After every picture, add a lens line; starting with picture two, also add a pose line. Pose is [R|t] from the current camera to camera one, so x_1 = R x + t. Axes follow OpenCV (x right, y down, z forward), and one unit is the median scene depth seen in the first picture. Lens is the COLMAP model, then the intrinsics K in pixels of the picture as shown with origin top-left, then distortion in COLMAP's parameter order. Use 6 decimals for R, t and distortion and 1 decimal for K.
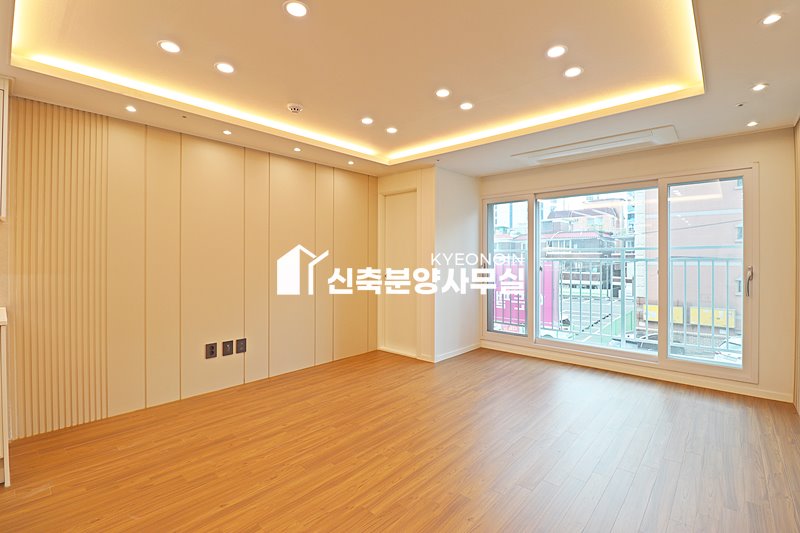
lens RADIAL K [[370.5, 0, 405.9], [0, 370.5, 255.3], [0, 0, 1]] dist [-0.003421, -0.011235]
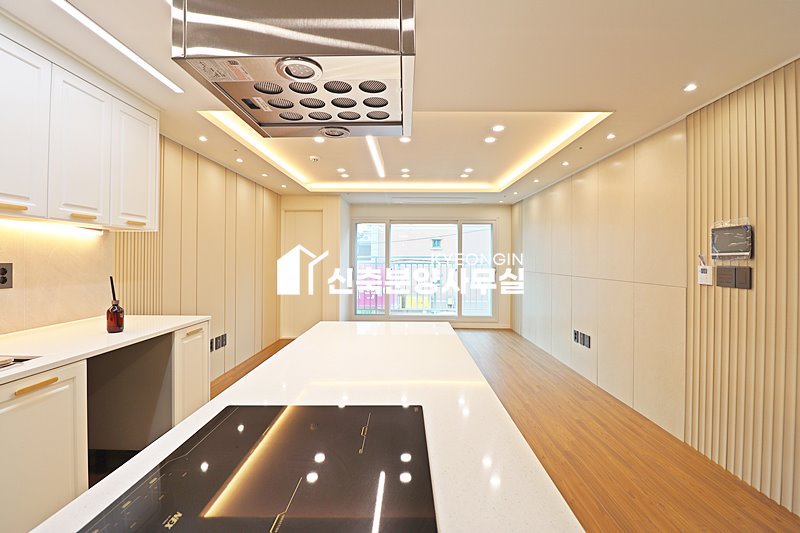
lens RADIAL K [[370.5, 0, 404.4], [0, 370.5, 258.2], [0, 0, 1]] dist [-0.003421, -0.011235]
pose [[0.753940, 0.004983, 0.656925, -0.830020], [-0.007985, 0.999967, 0.001580, -0.018583], [-0.656895, -0.006437, 0.753954, -0.254579]]
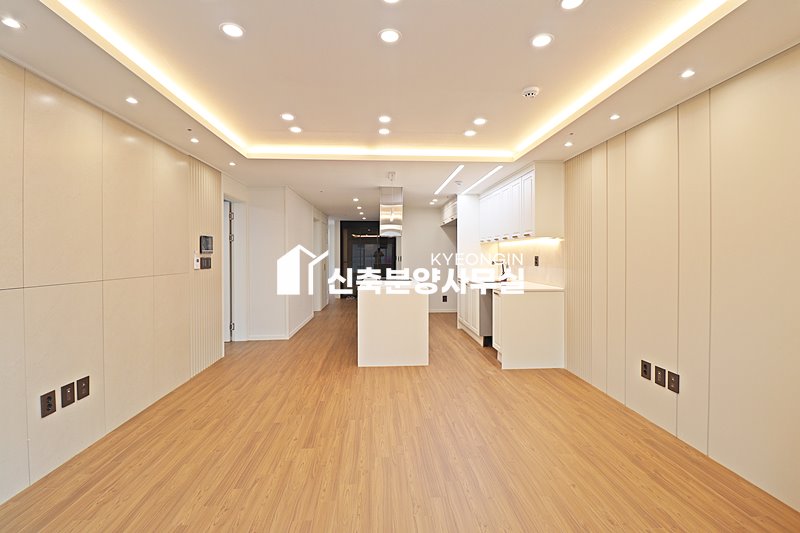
lens RADIAL K [[370.5, 0, 402.3], [0, 370.5, 261.6], [0, 0, 1]] dist [-0.003421, -0.011235]
pose [[-0.704739, 0.012362, -0.709358, 0.468034], [0.005253, 0.999912, 0.012207, -0.004586], [0.709447, 0.004876, -0.704742, 1.200200]]
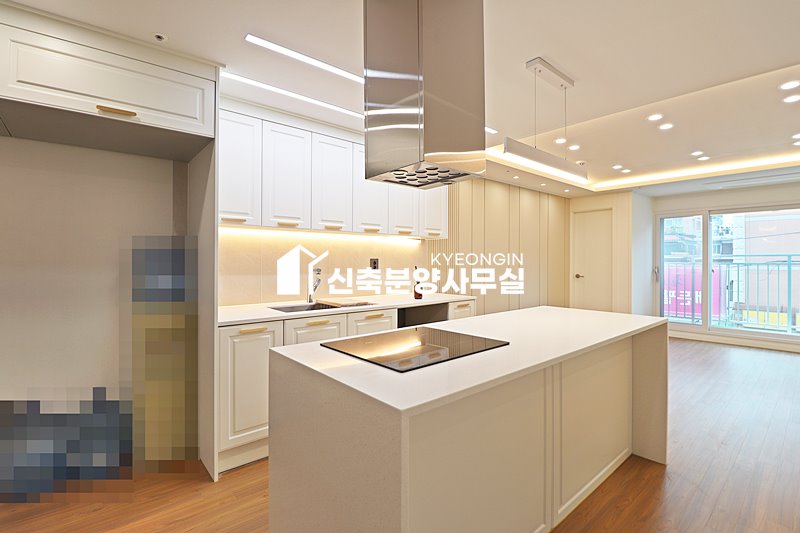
lens RADIAL K [[370.5, 0, 404.8], [0, 370.5, 260.5], [0, 0, 1]] dist [-0.003421, -0.011235]
pose [[0.990882, 0.001096, -0.134731, -0.692683], [-0.000636, 0.999994, 0.003454, -0.003843], [0.134734, -0.003336, 0.990876, -0.508377]]
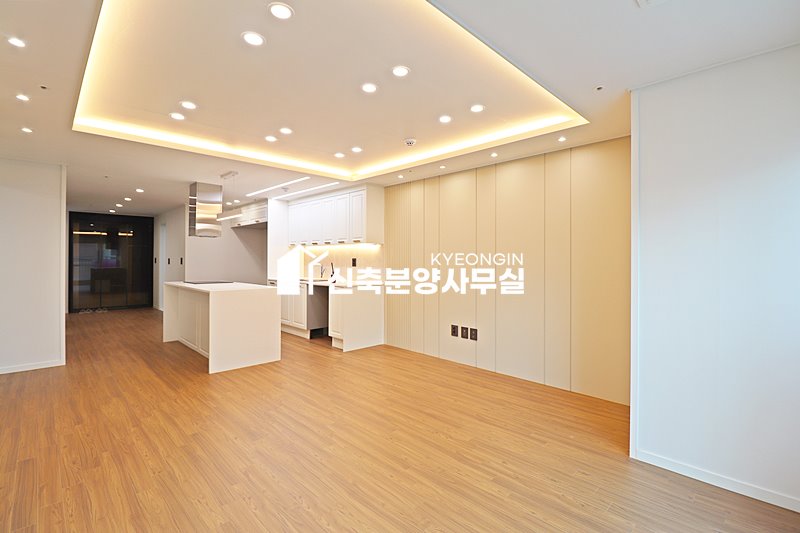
lens RADIAL K [[370.5, 0, 400.7], [0, 370.5, 258.5], [0, 0, 1]] dist [-0.003421, -0.011235]
pose [[-0.074503, -0.004886, -0.997209, 0.818483], [0.001633, 0.999986, -0.005022, 0.004879], [0.997219, -0.002002, -0.074494, 0.906747]]
